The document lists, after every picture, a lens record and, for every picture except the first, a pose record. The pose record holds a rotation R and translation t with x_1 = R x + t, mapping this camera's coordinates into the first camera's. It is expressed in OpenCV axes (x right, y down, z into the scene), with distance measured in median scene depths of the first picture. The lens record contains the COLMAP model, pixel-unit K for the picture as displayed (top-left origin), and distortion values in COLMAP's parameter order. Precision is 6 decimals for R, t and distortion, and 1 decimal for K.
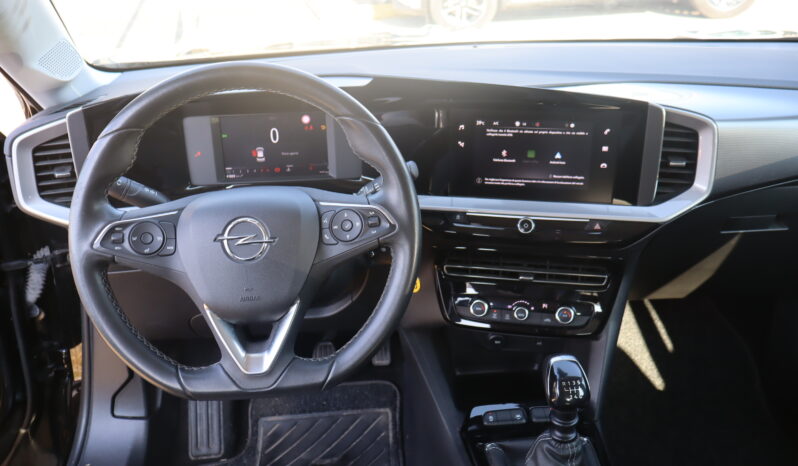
lens RADIAL K [[689.3, 0, 399.0], [0, 689.3, 233.0], [0, 0, 1]] dist [-0.004034, 0.005677]
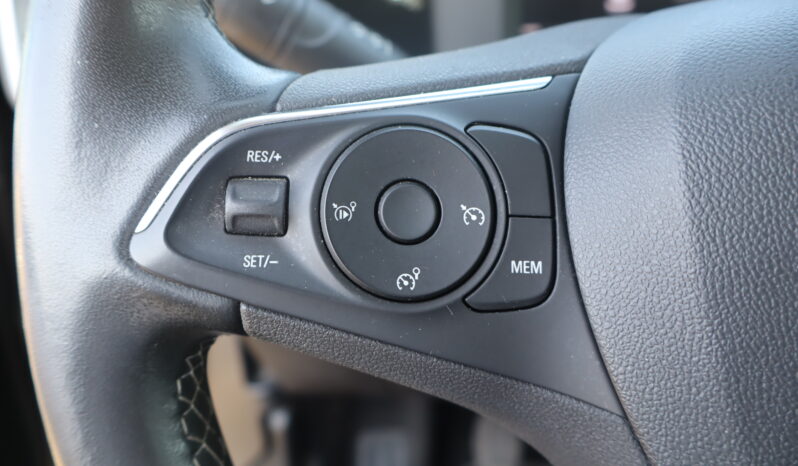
lens RADIAL K [[689.3, 0, 399.0], [0, 689.3, 233.0], [0, 0, 1]] dist [-0.004034, 0.005677]
pose [[0.988578, 0.036171, -0.146308, -0.269346], [-0.028830, 0.998231, 0.051989, 0.002961], [0.147930, -0.047178, 0.987872, 0.645272]]
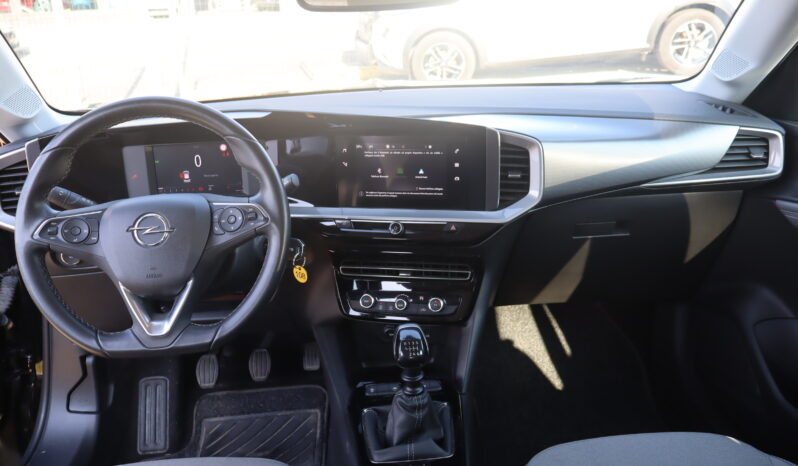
lens RADIAL K [[689.3, 0, 399.0], [0, 689.3, 233.0], [0, 0, 1]] dist [-0.004034, 0.005677]
pose [[0.999929, -0.011718, -0.002187, 0.190308], [0.011492, 0.996381, -0.084223, 0.100336], [0.003166, 0.084192, 0.996445, -0.221912]]
